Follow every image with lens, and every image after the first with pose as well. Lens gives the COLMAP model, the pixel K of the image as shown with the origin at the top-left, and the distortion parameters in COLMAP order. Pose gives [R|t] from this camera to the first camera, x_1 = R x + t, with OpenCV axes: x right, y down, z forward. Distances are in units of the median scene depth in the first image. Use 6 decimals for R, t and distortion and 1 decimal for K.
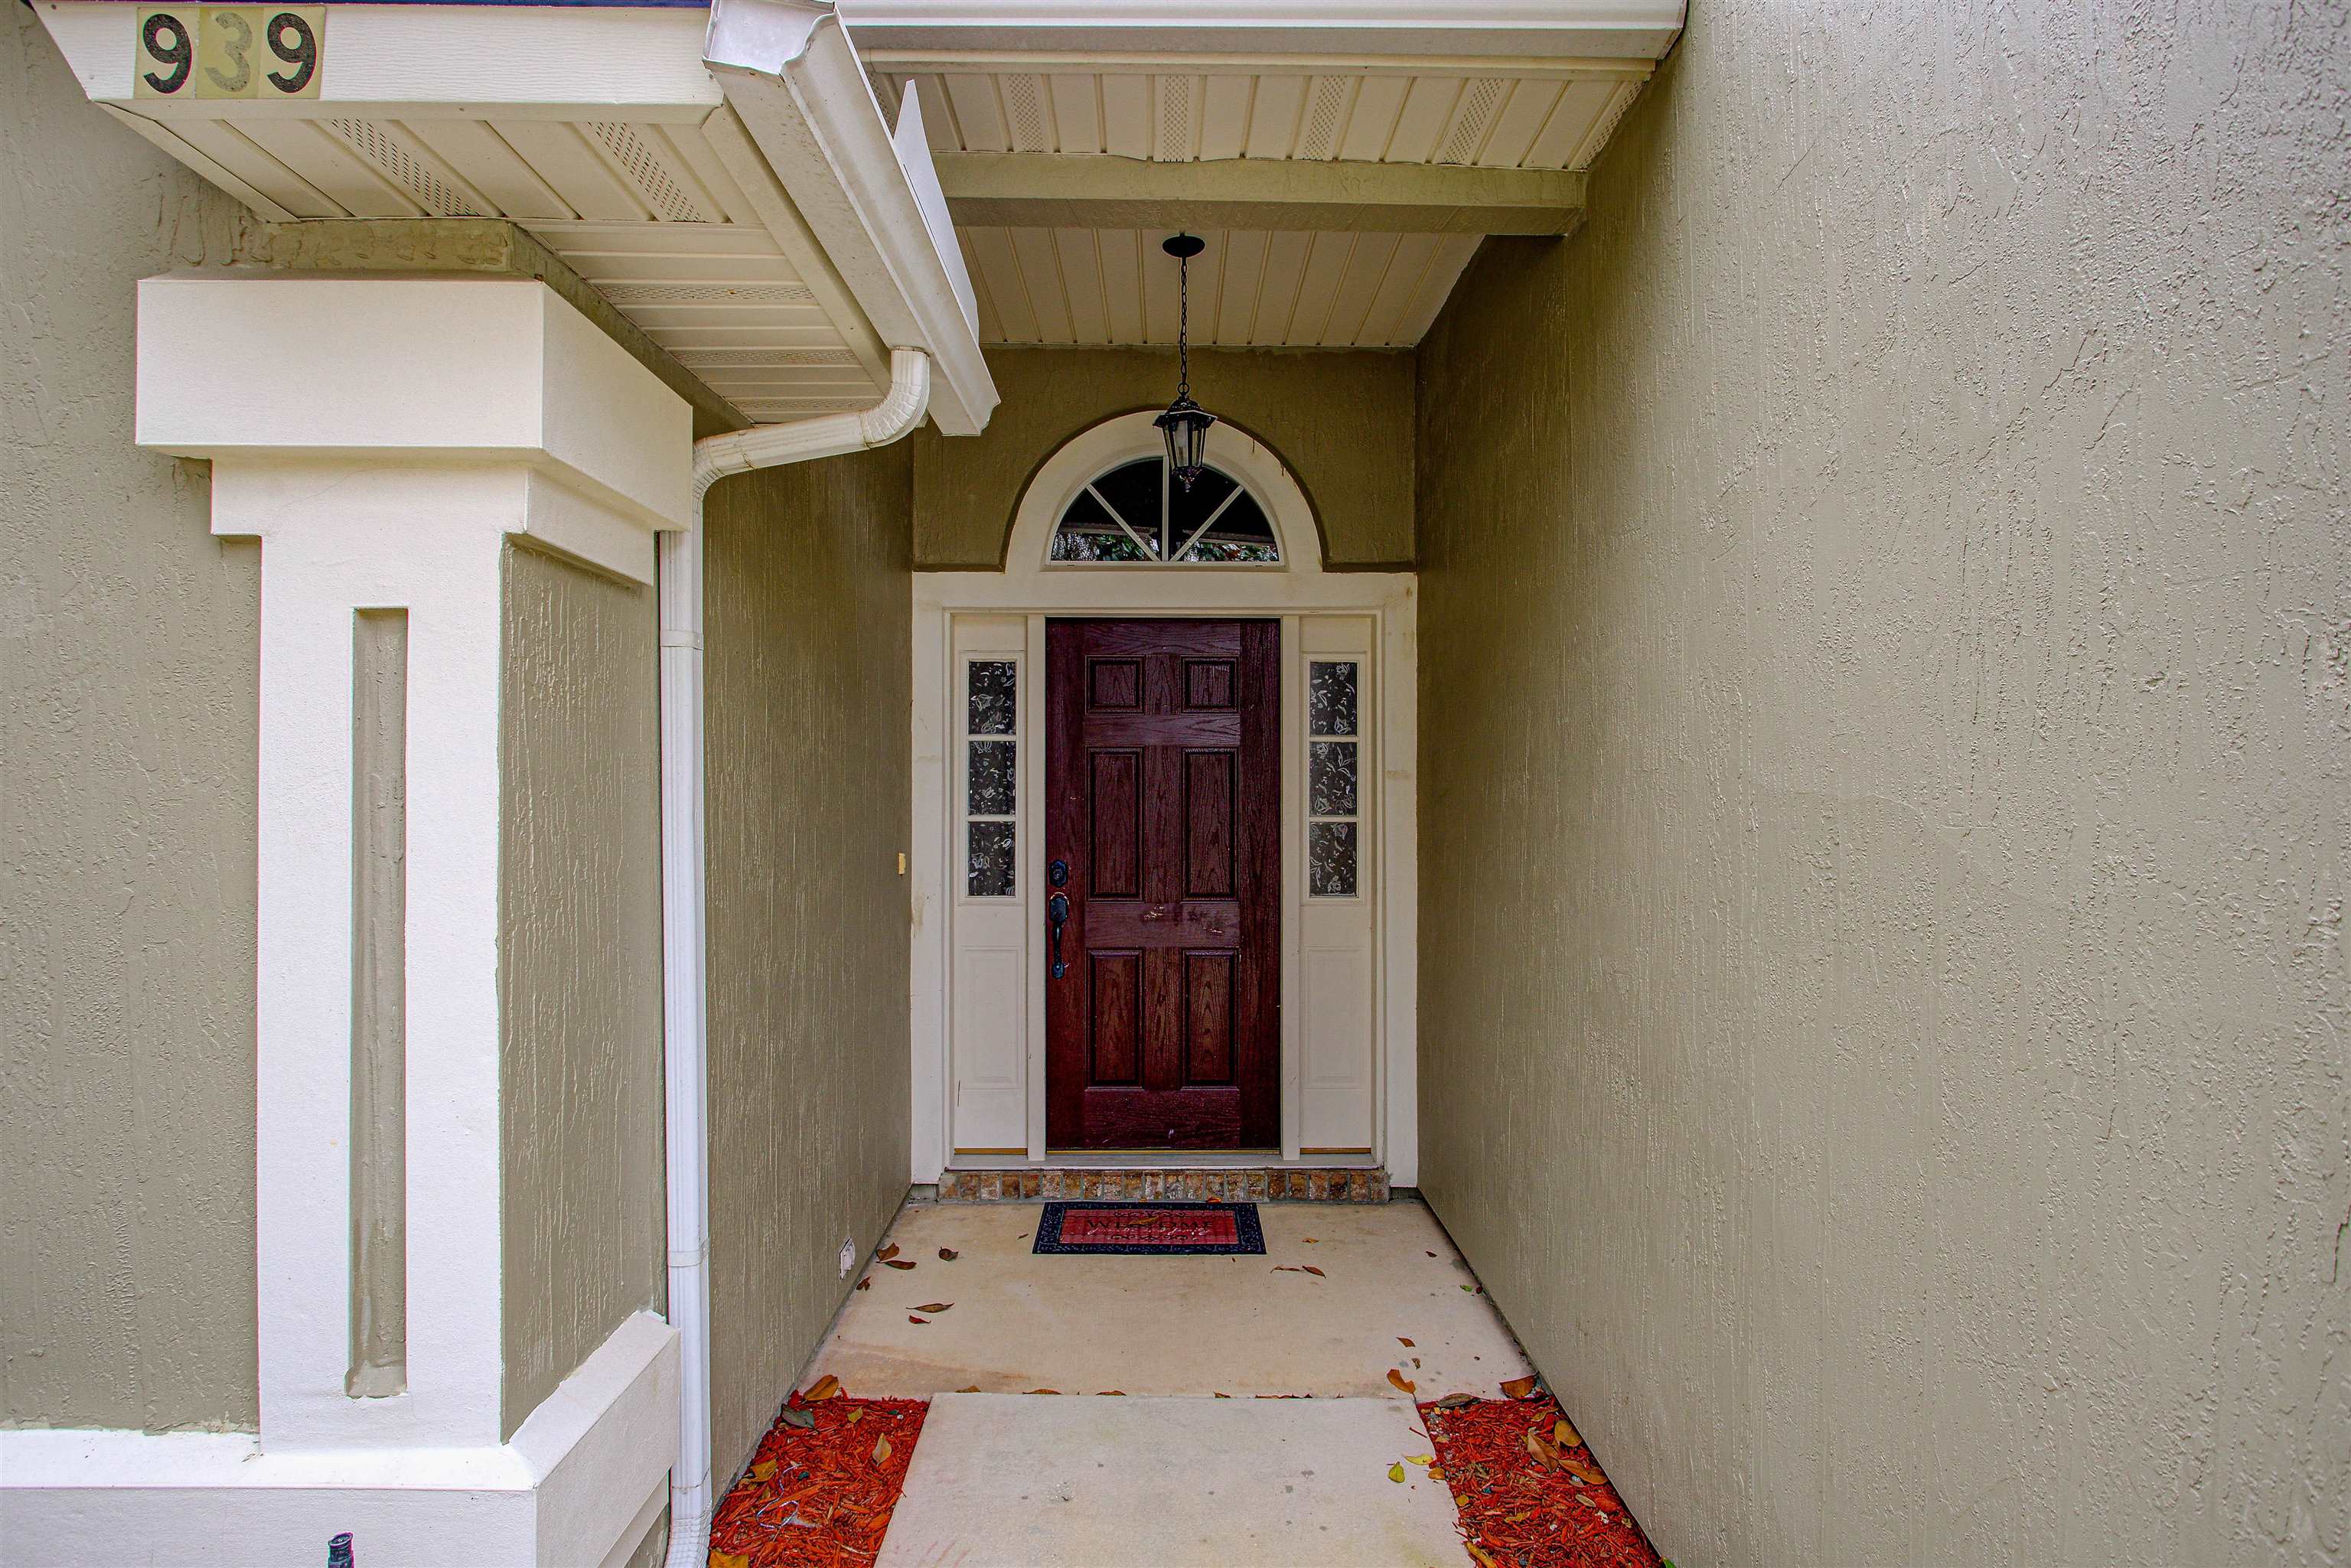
lens RADIAL K [[1185.8, 0, 1175.5], [0, 1185.8, 784.0], [0, 0, 1]] dist [-0.017809, 0.000235]
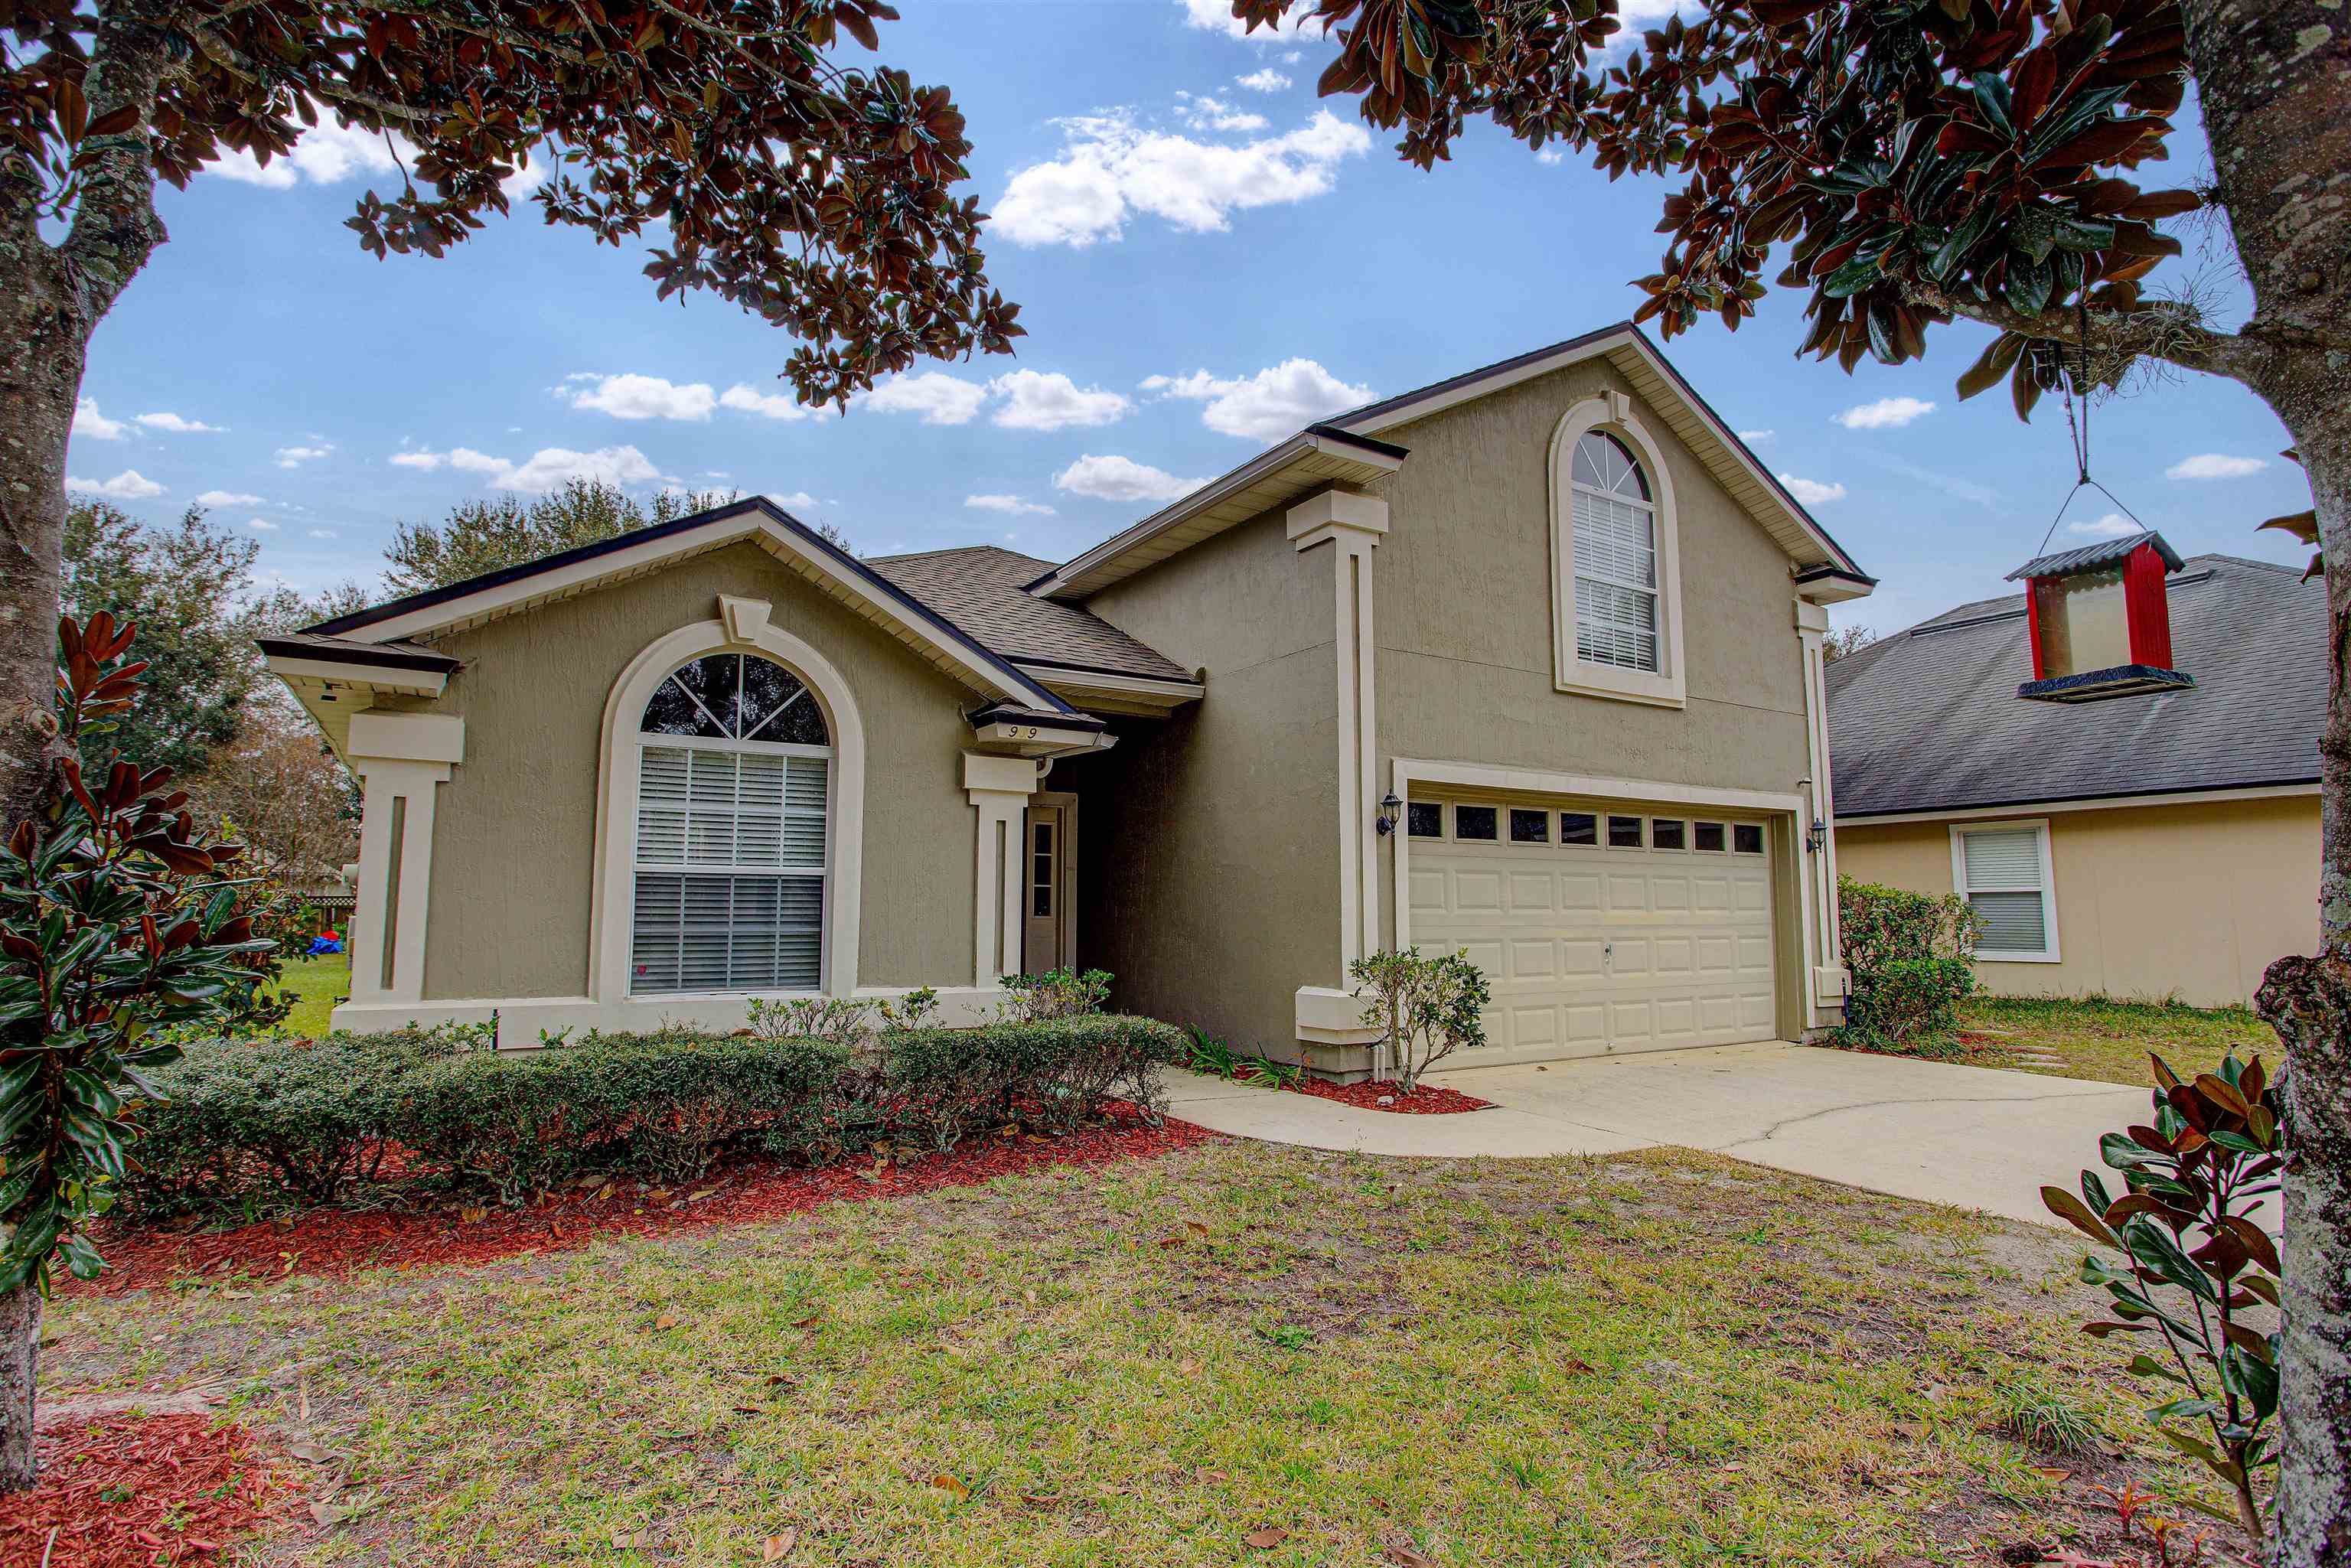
lens RADIAL K [[1185.8, 0, 1175.5], [0, 1185.8, 784.0], [0, 0, 1]] dist [-0.017809, 0.000235]
pose [[0.853404, 0.059915, 0.517795, -0.997087], [-0.005621, 0.994372, -0.105796, 0.084397], [-0.521219, 0.087376, 0.848938, -1.389161]]
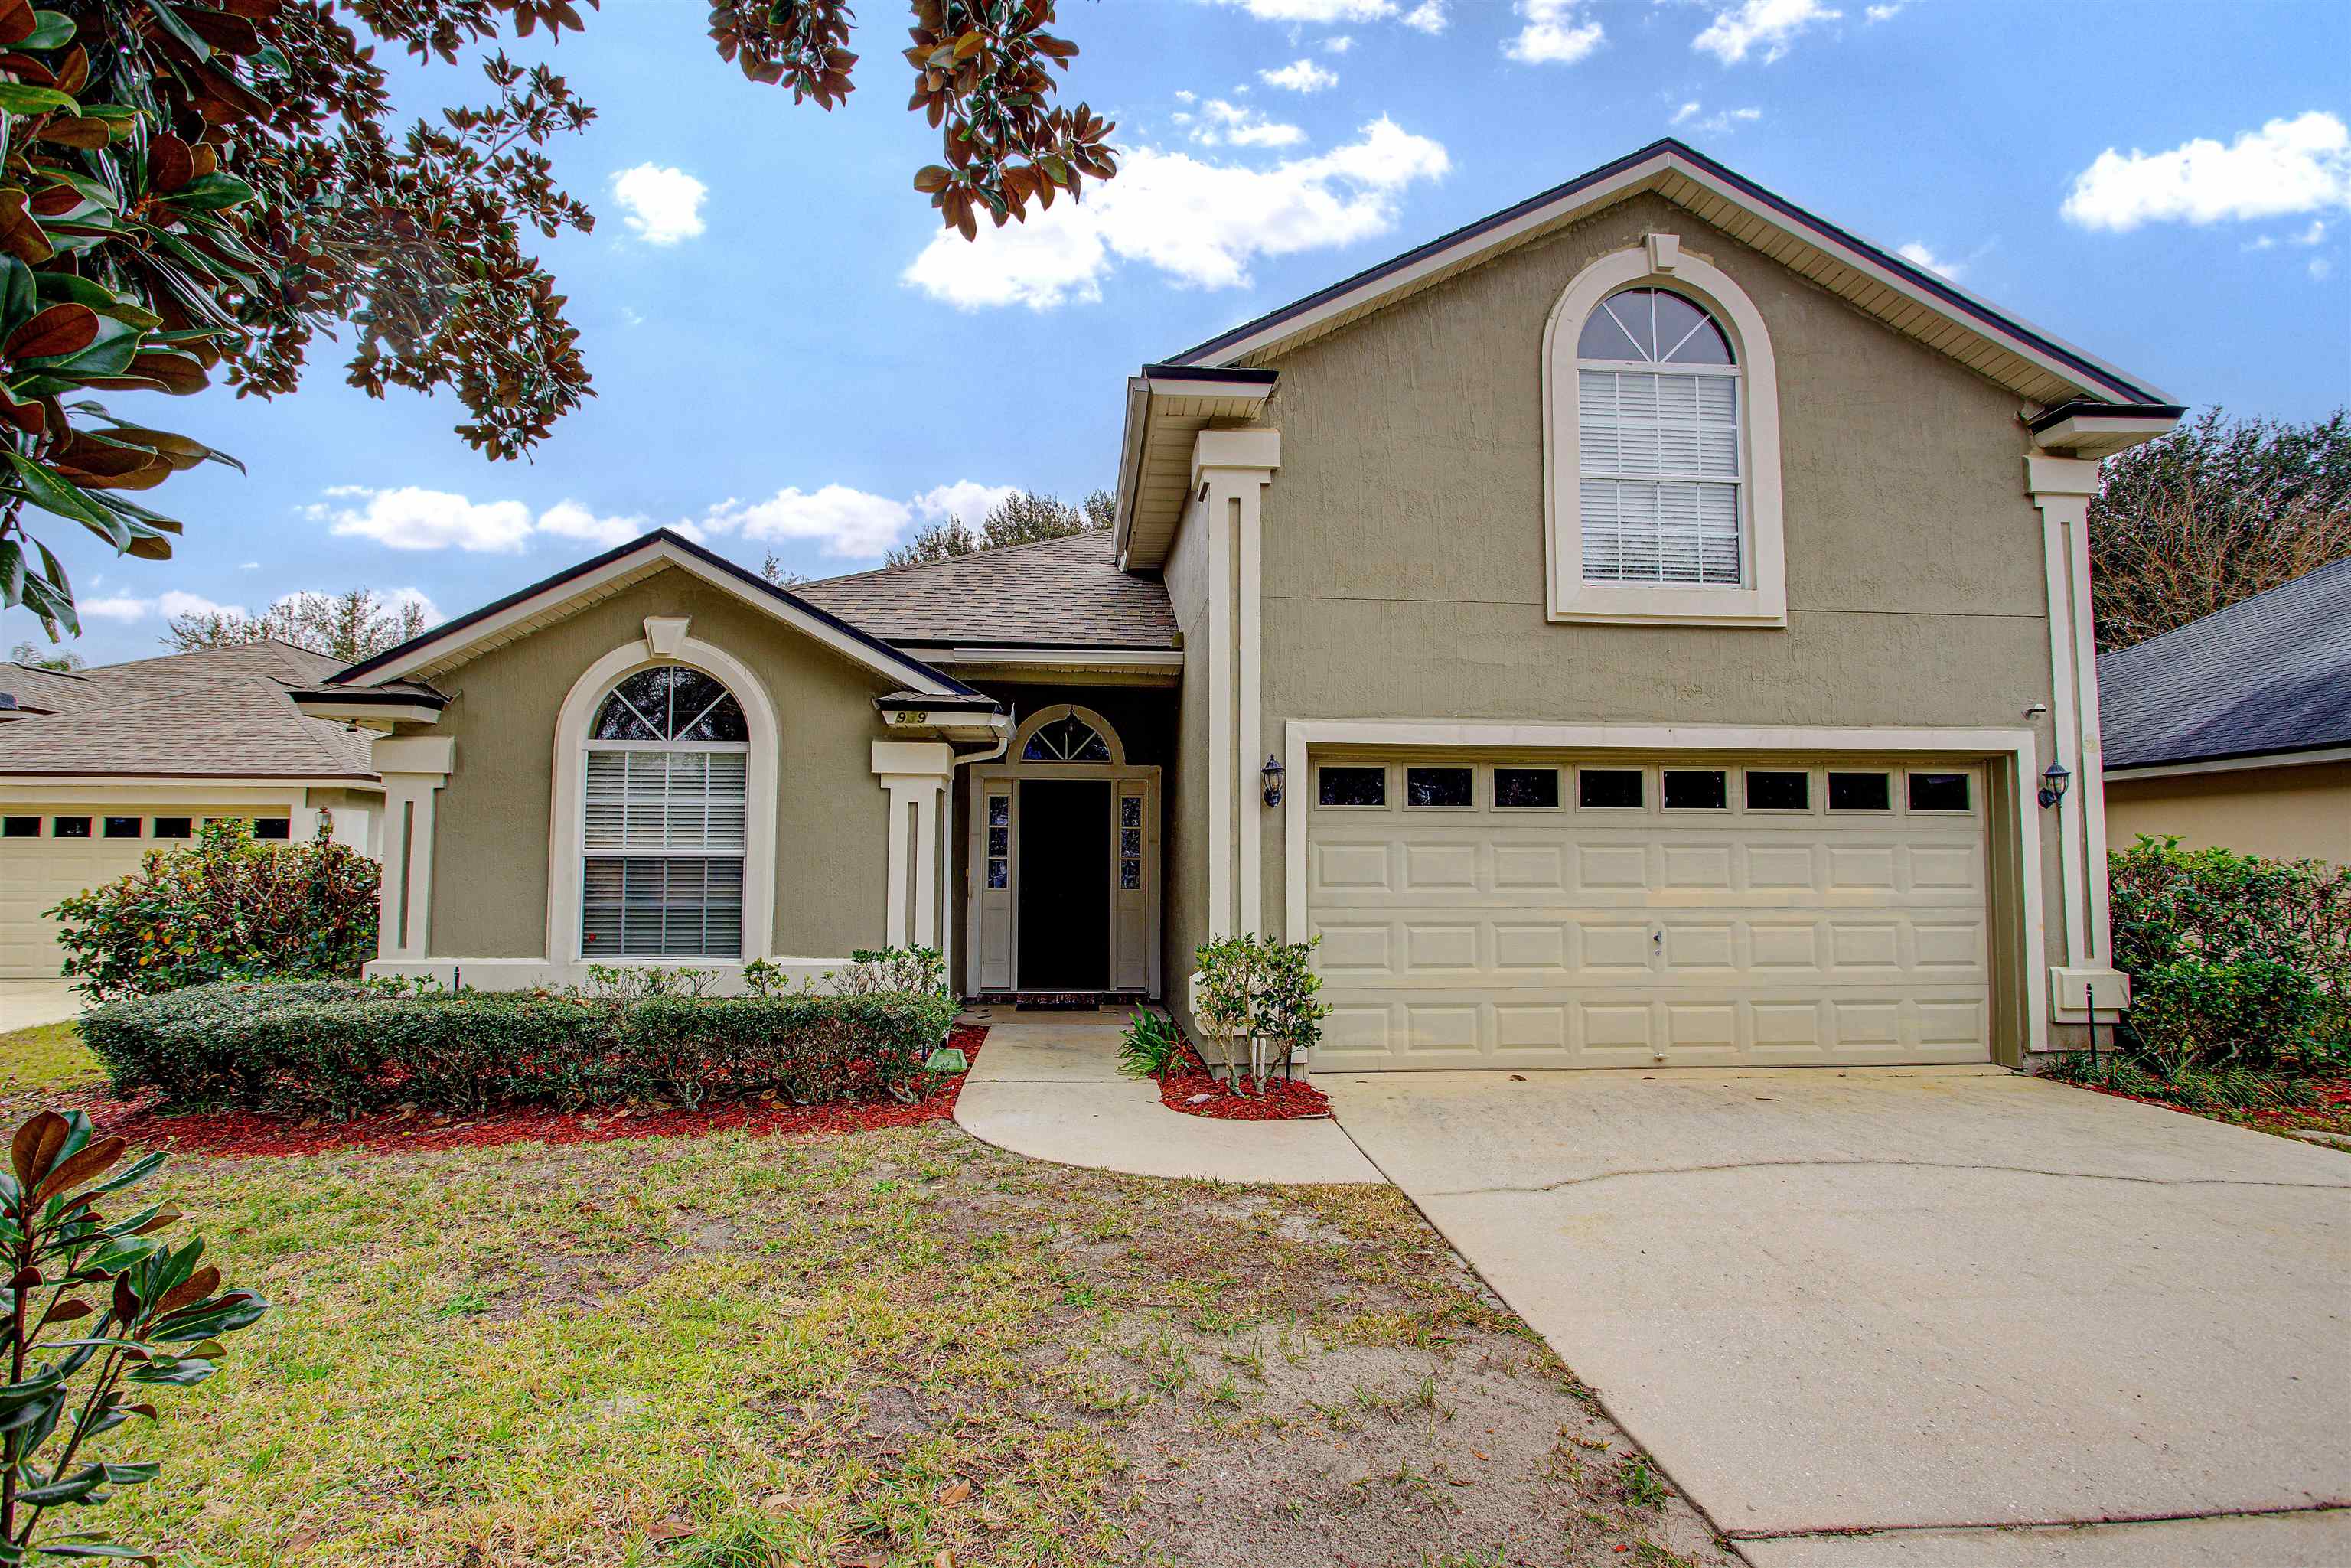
lens RADIAL K [[1185.8, 0, 1175.5], [0, 1185.8, 784.0], [0, 0, 1]] dist [-0.017809, 0.000235]
pose [[0.996894, 0.010238, 0.078087, 0.026953], [-0.004617, 0.997407, -0.071820, 0.053683], [-0.078620, 0.071236, 0.994356, -1.639916]]
